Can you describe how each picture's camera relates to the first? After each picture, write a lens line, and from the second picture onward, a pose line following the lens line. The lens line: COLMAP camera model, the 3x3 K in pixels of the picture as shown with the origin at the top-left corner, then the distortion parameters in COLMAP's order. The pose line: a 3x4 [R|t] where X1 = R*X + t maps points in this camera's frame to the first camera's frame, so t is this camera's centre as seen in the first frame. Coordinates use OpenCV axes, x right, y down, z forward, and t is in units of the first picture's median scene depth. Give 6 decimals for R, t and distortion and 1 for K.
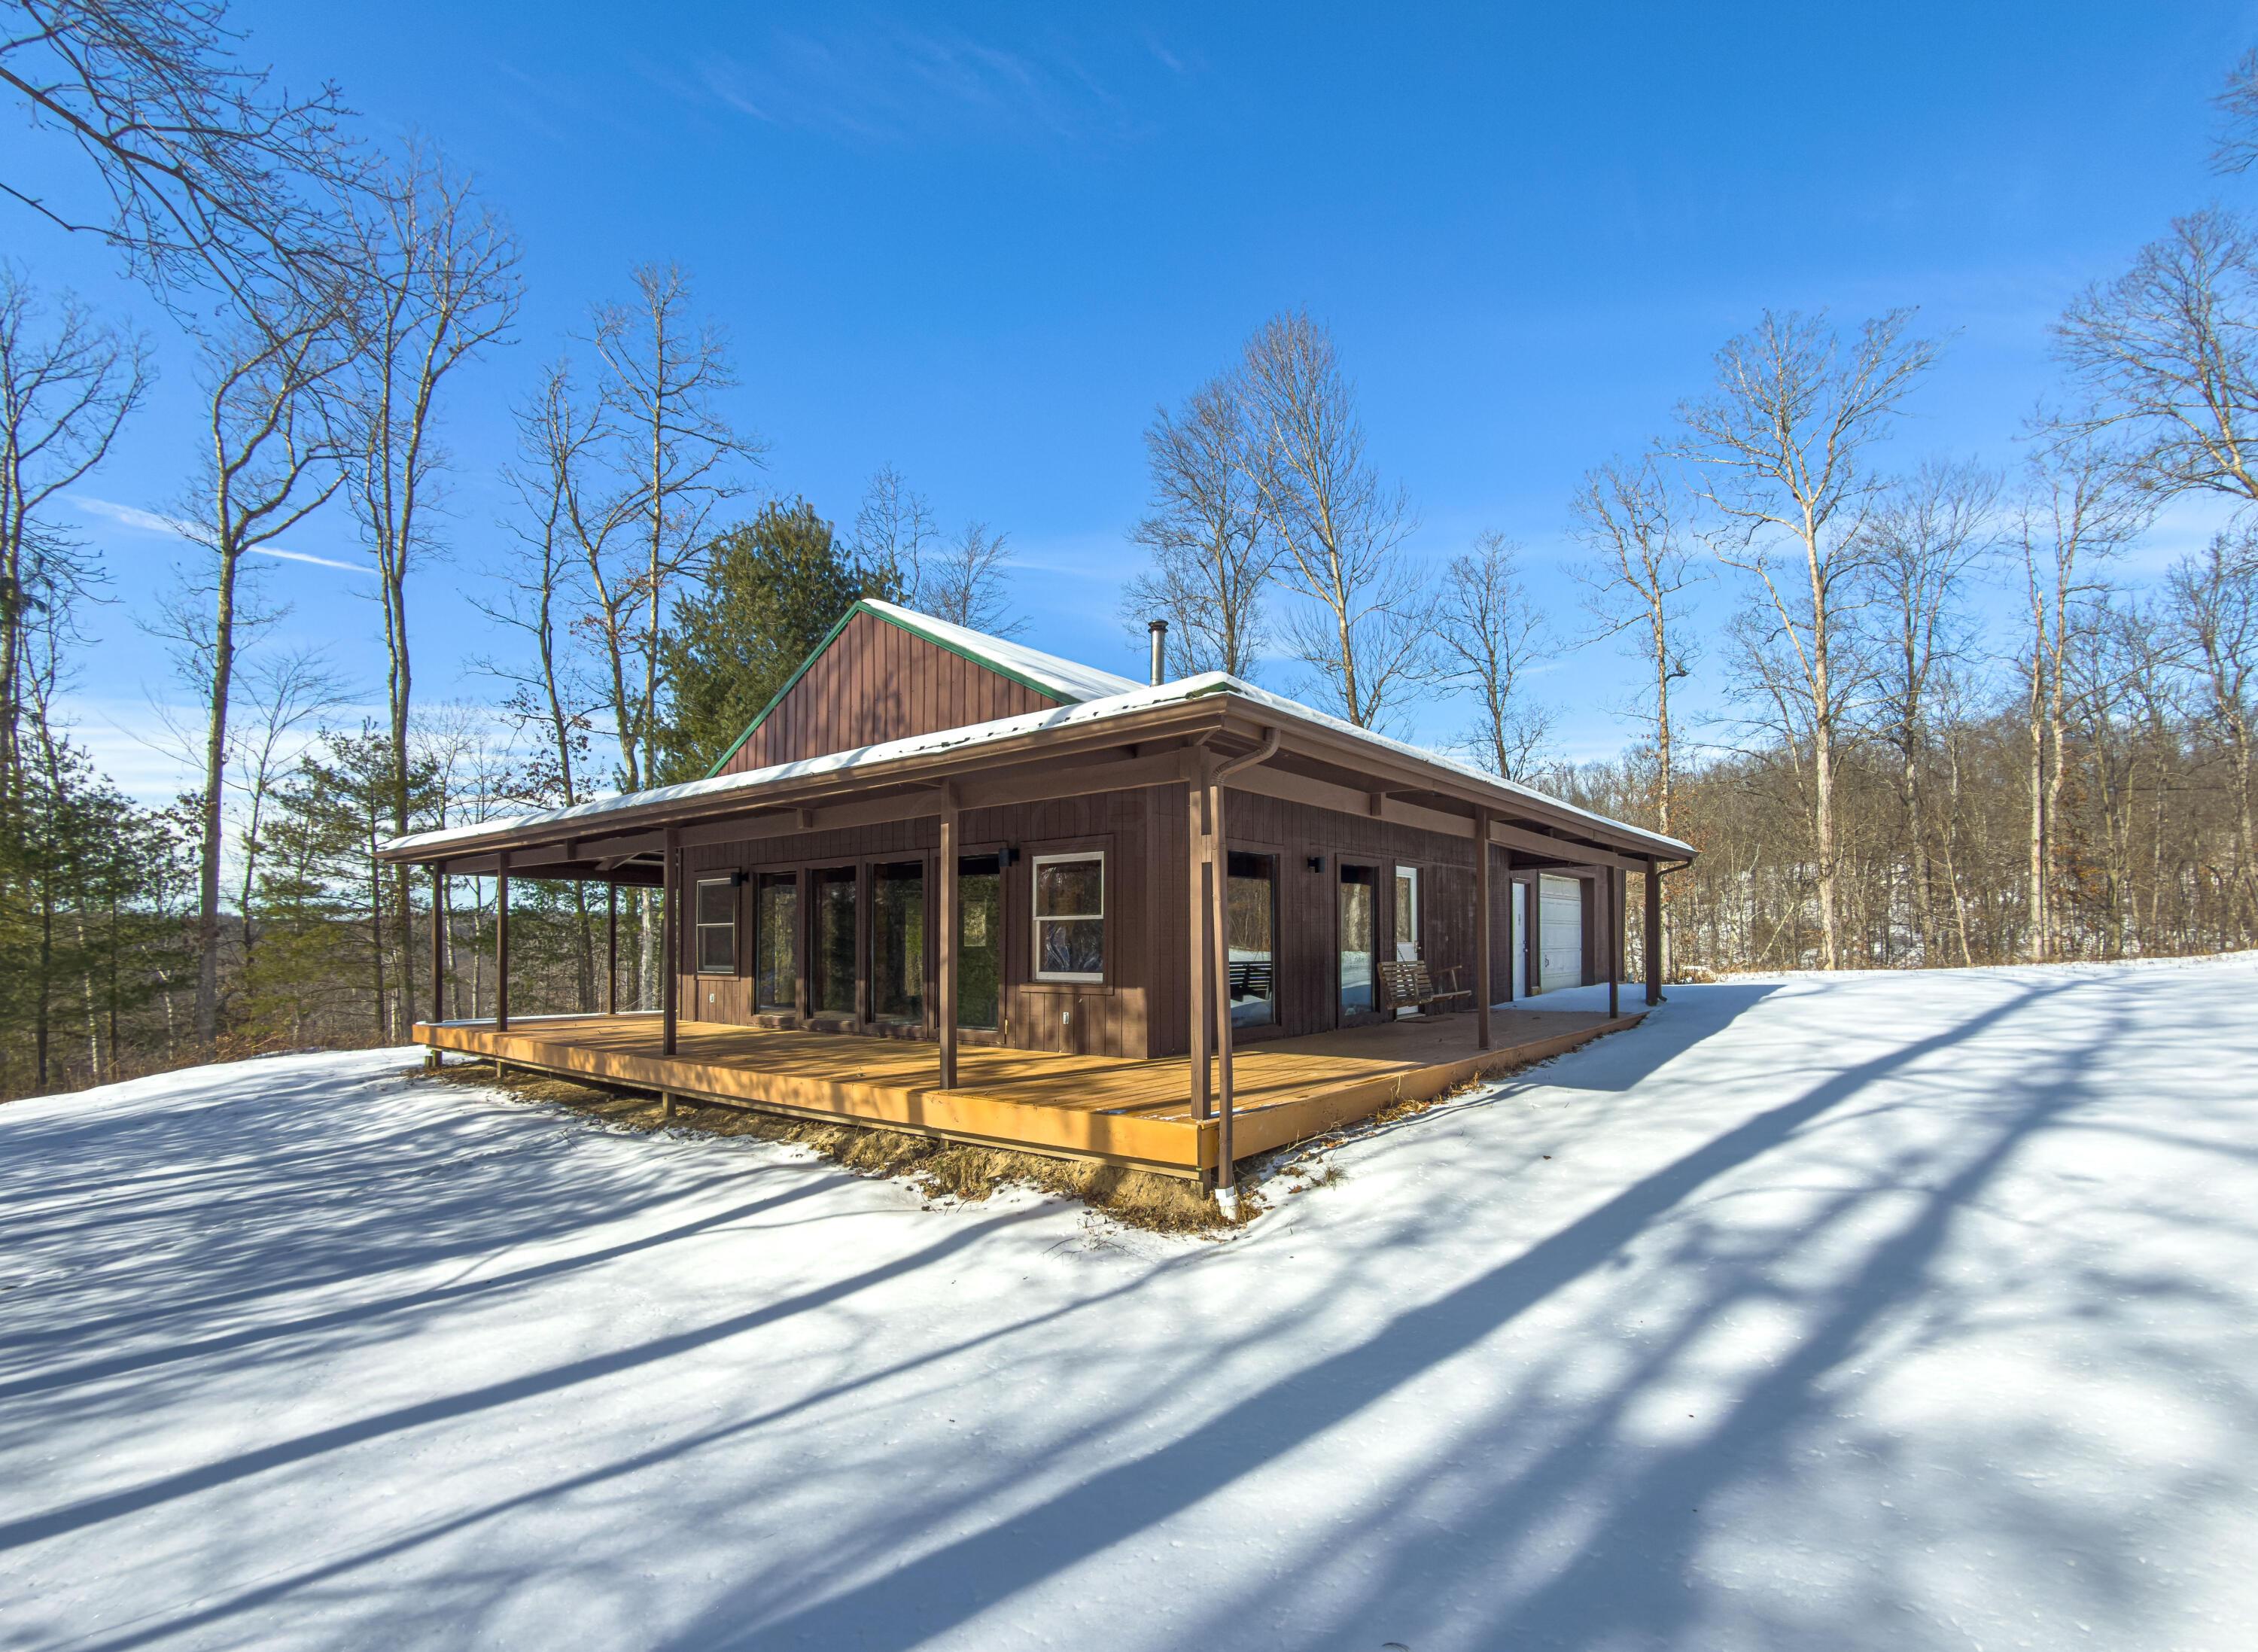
lens RADIAL K [[998.9, 0, 1153.3], [0, 998.9, 930.7], [0, 0, 1]] dist [-0.001471, 0.000716]
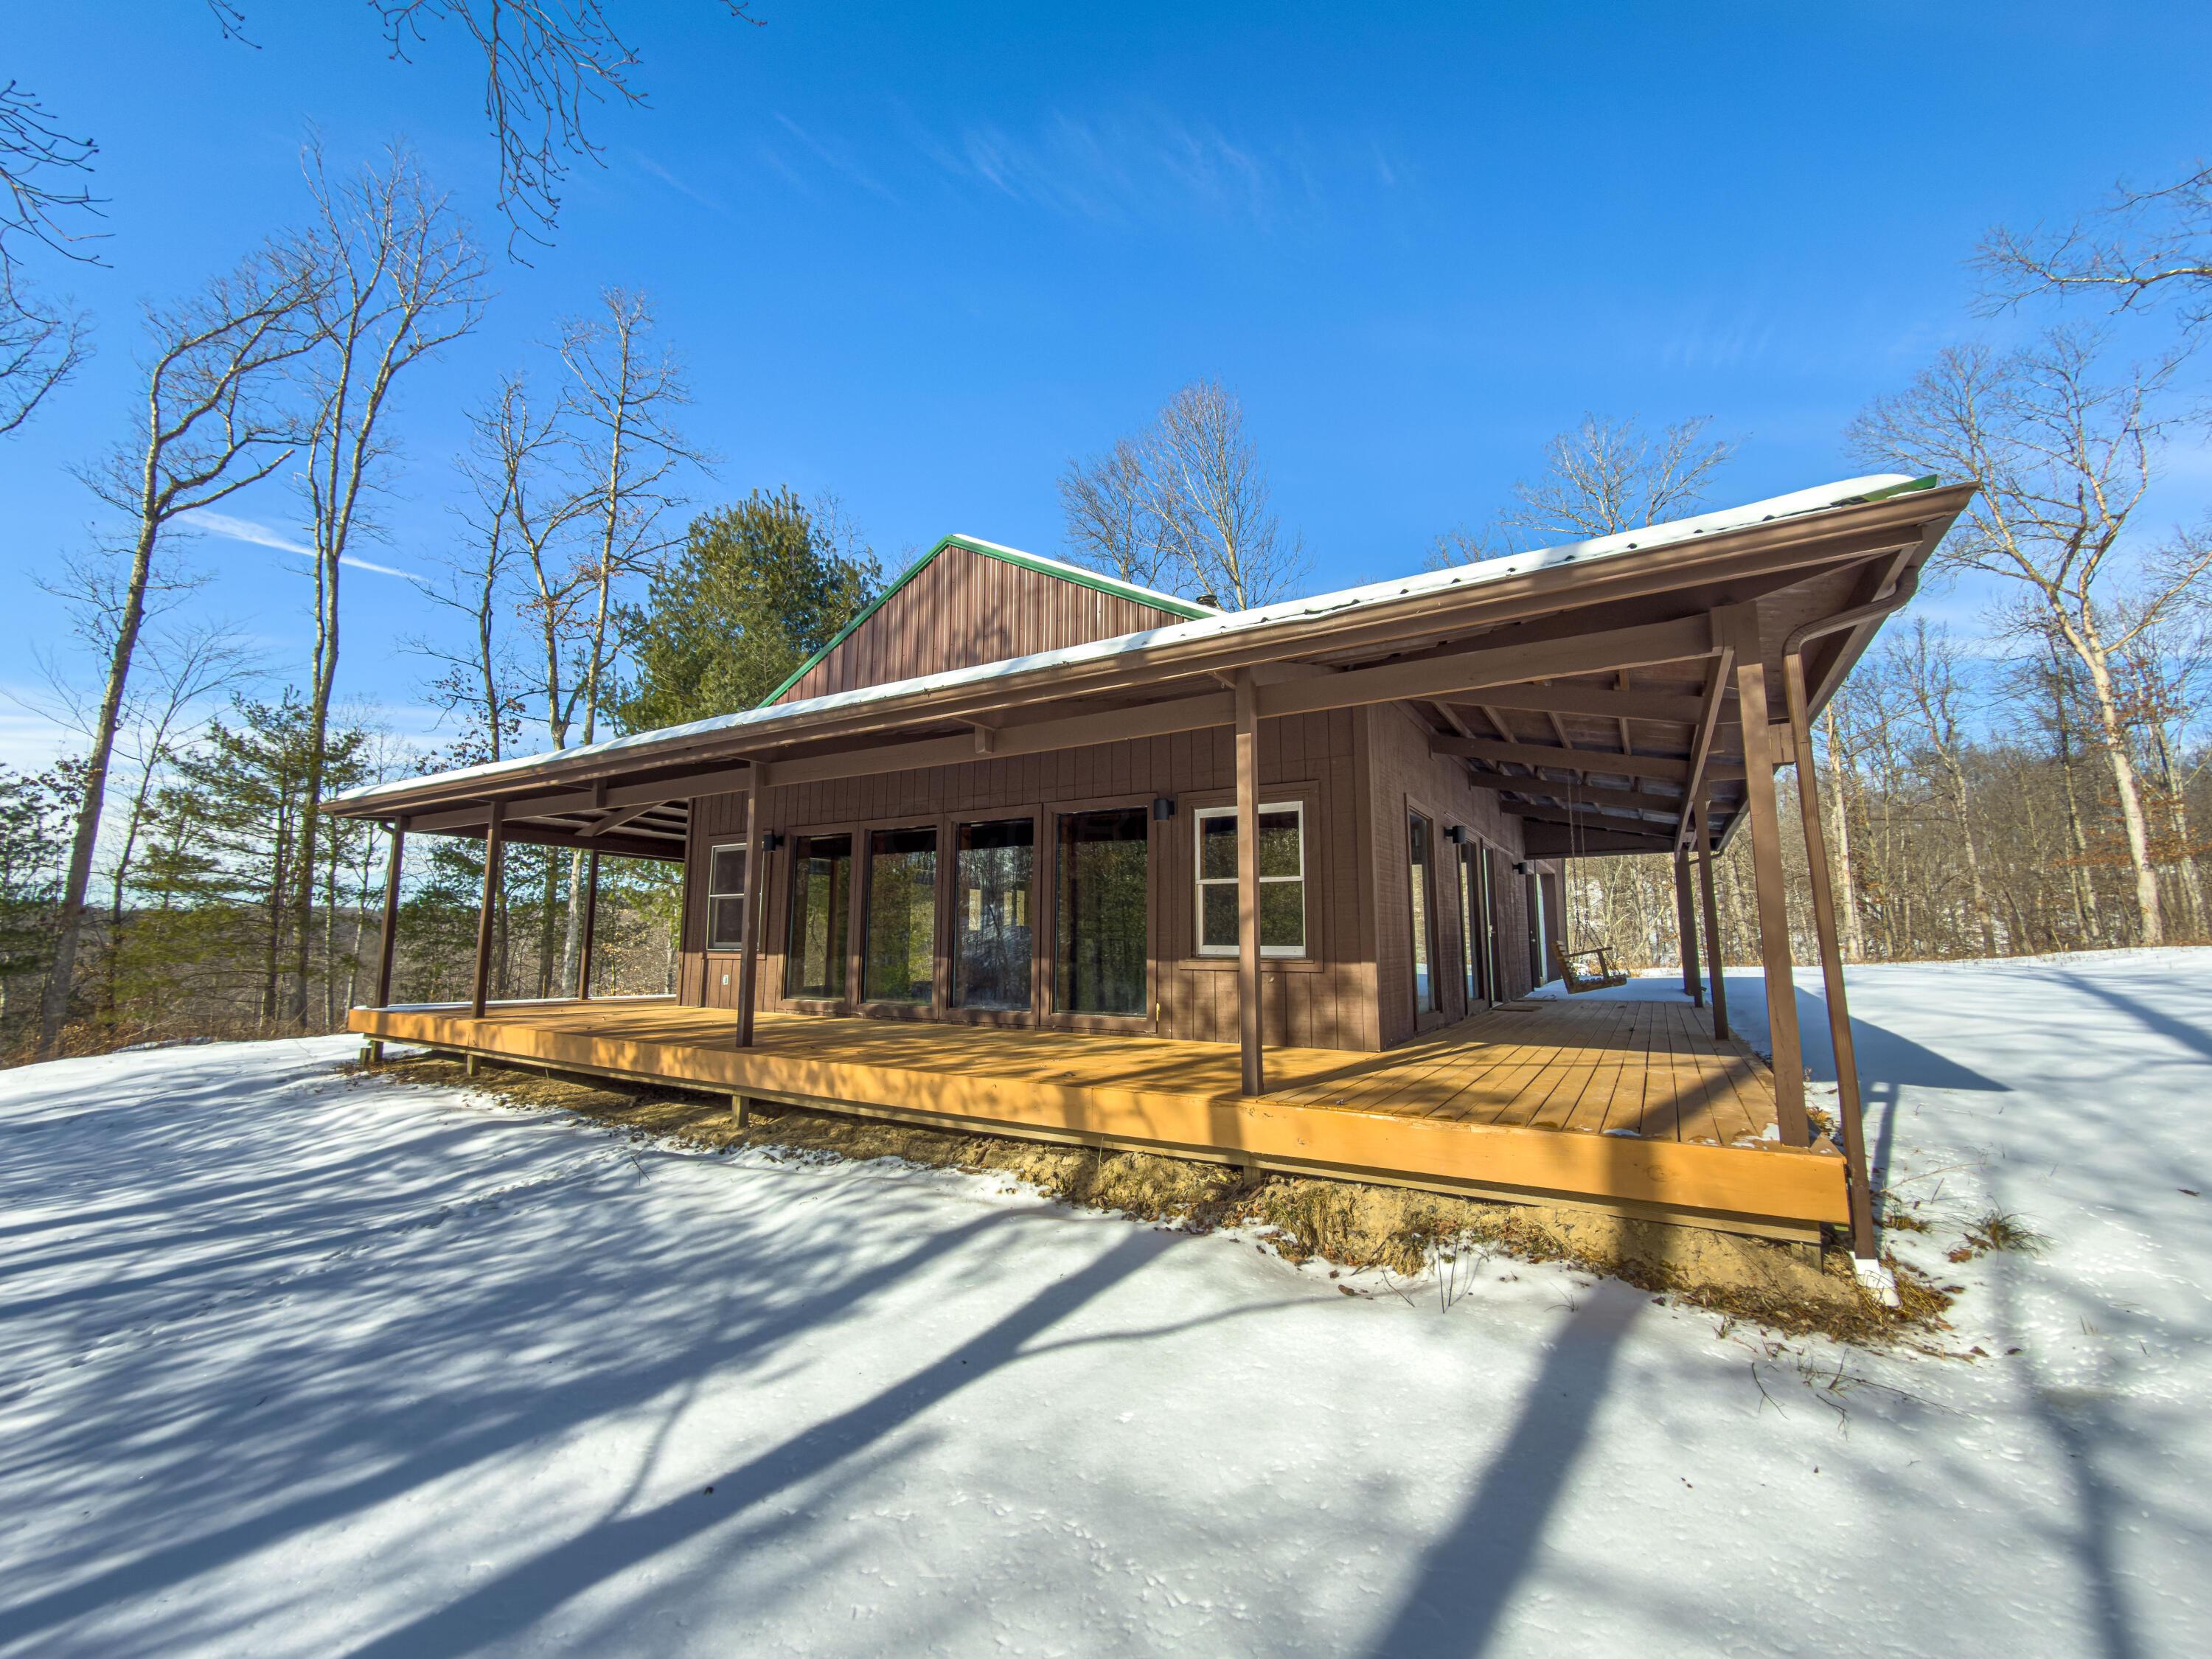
lens RADIAL K [[891.5, 0, 1099.7], [0, 891.5, 829.2], [0, 0, 1]] dist [-0.000915, -0.000163]
pose [[0.994454, 0.024057, 0.102380, -0.110291], [-0.012205, 0.993307, -0.114856, 0.012321], [-0.104458, 0.112969, 0.988092, 0.100845]]
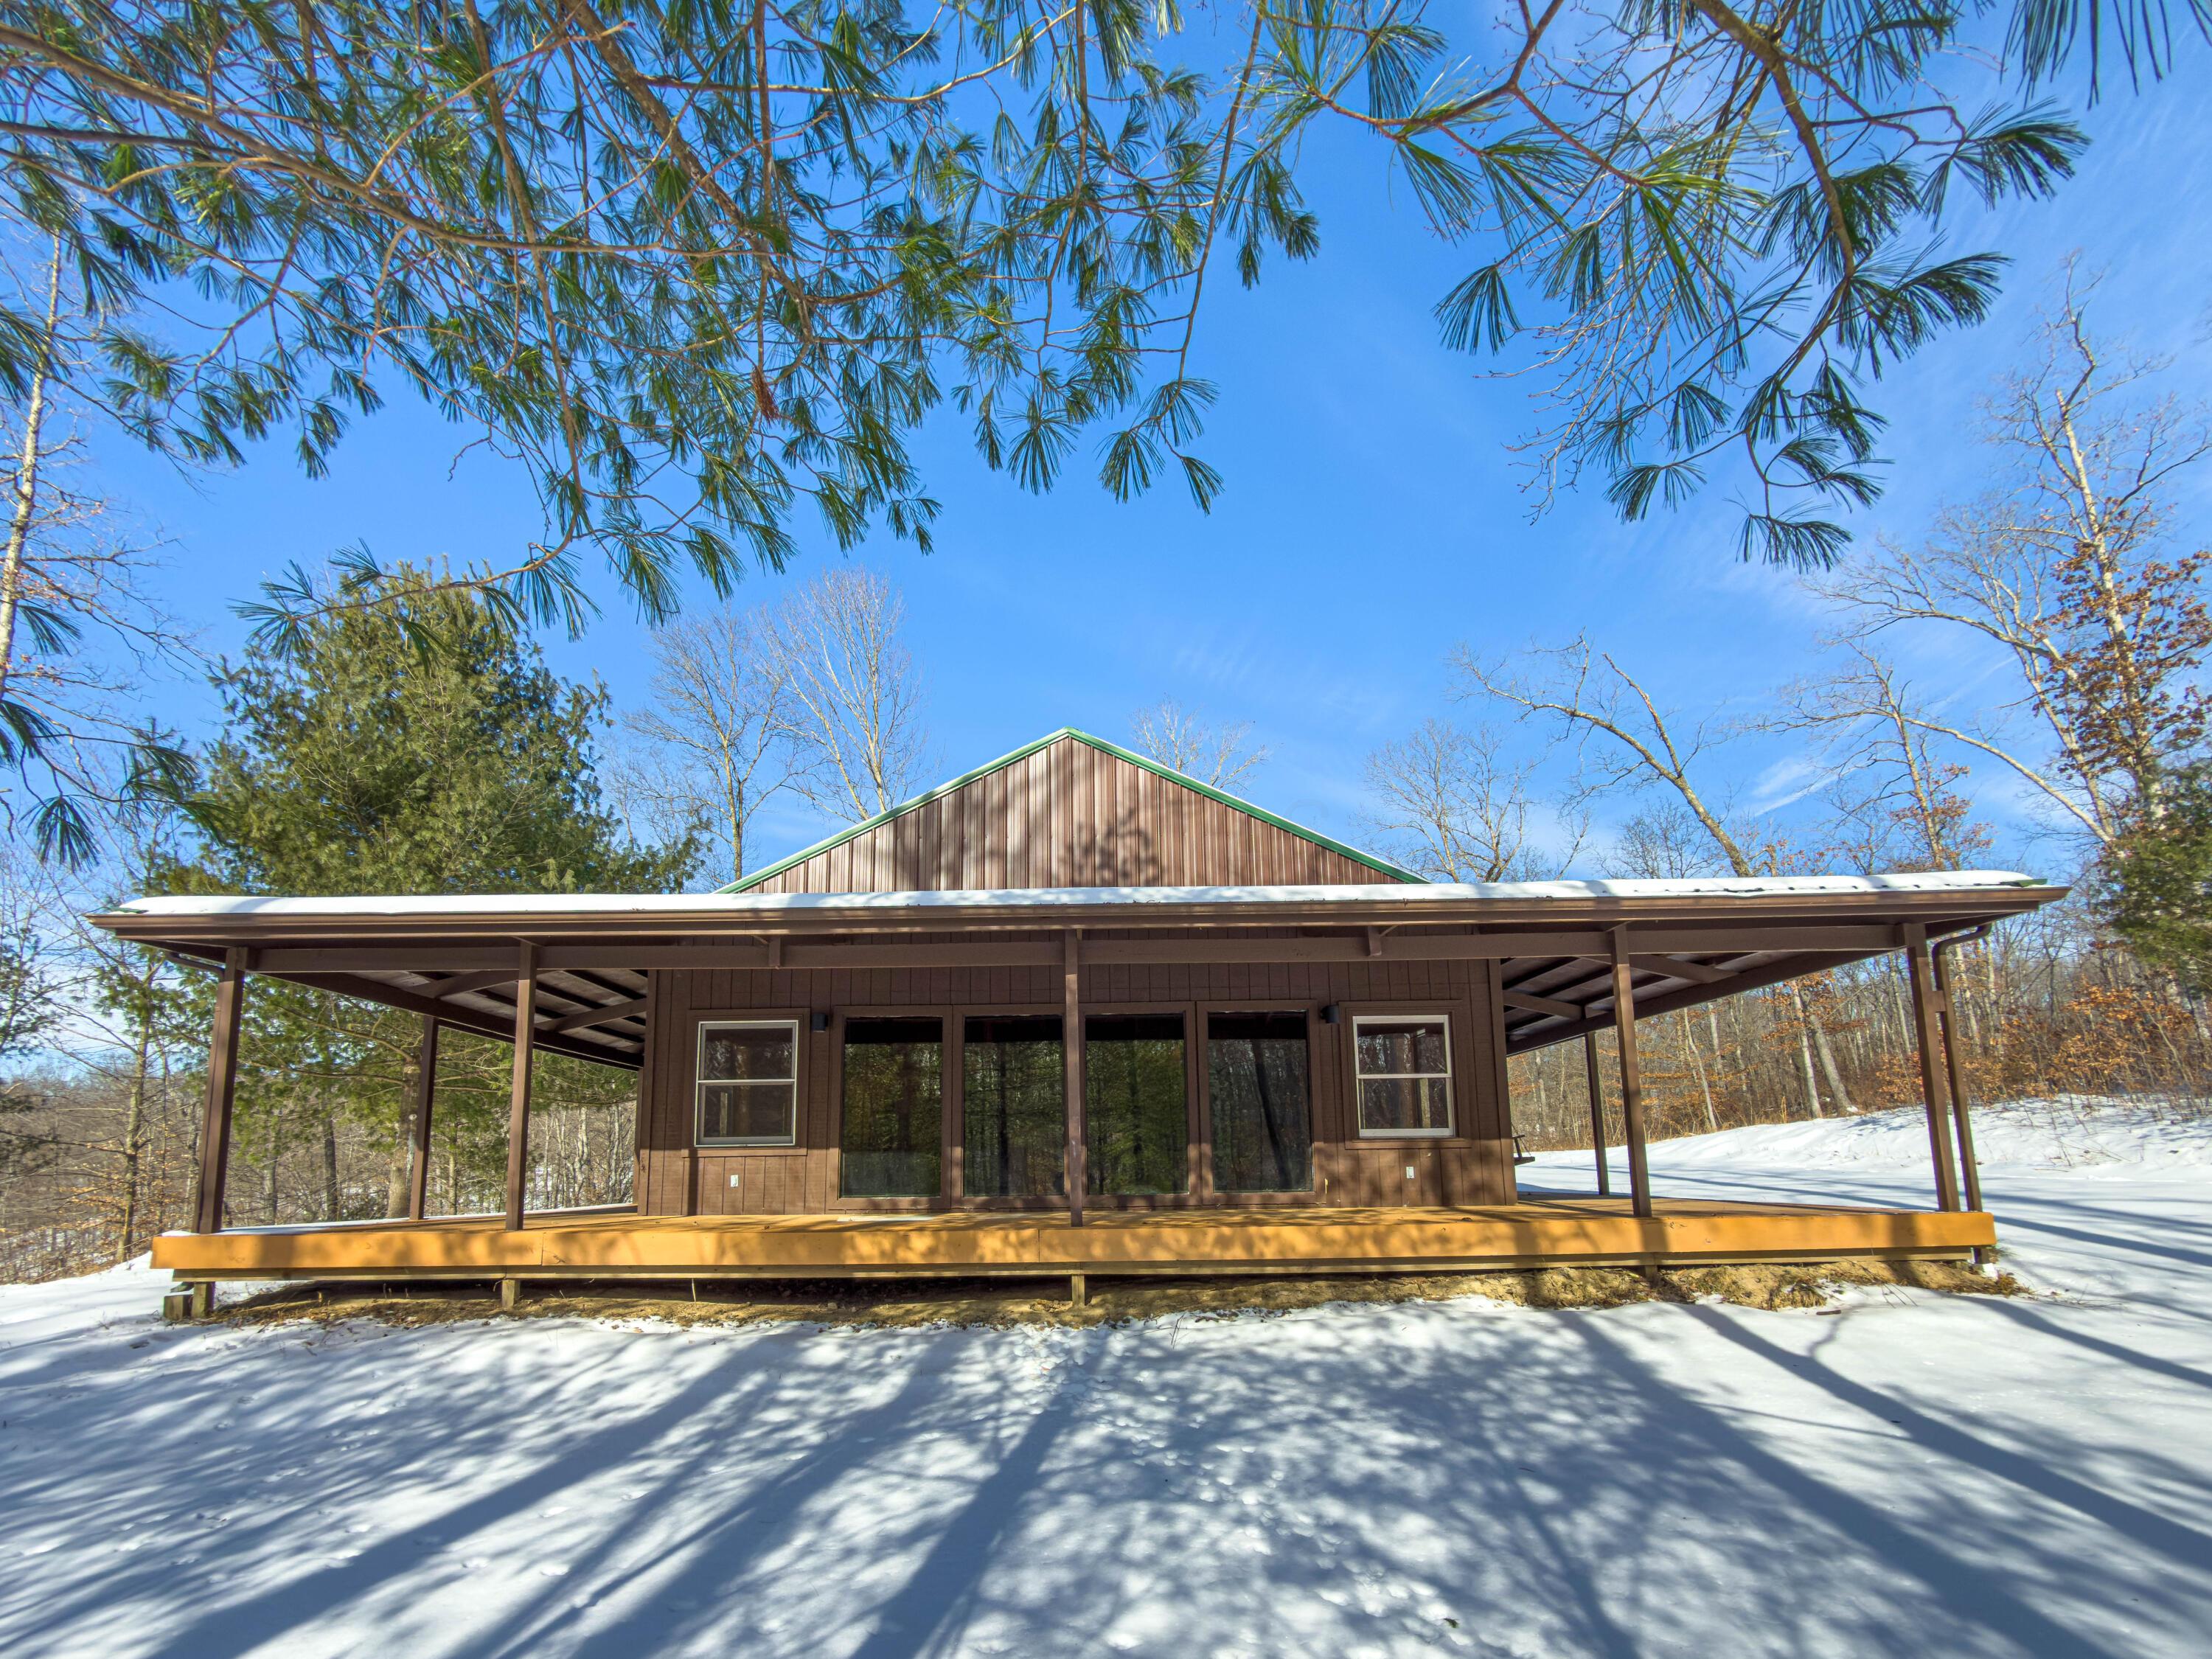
lens RADIAL K [[924.5, 0, 1104.0], [0, 924.5, 1052.2], [0, 0, 1]] dist [-0.000313, -0.000158]
pose [[0.801128, 0.069880, 0.594399, -0.350231], [-0.001033, 0.993320, -0.115388, 0.028553], [-0.598492, 0.091826, 0.795849, 0.157905]]
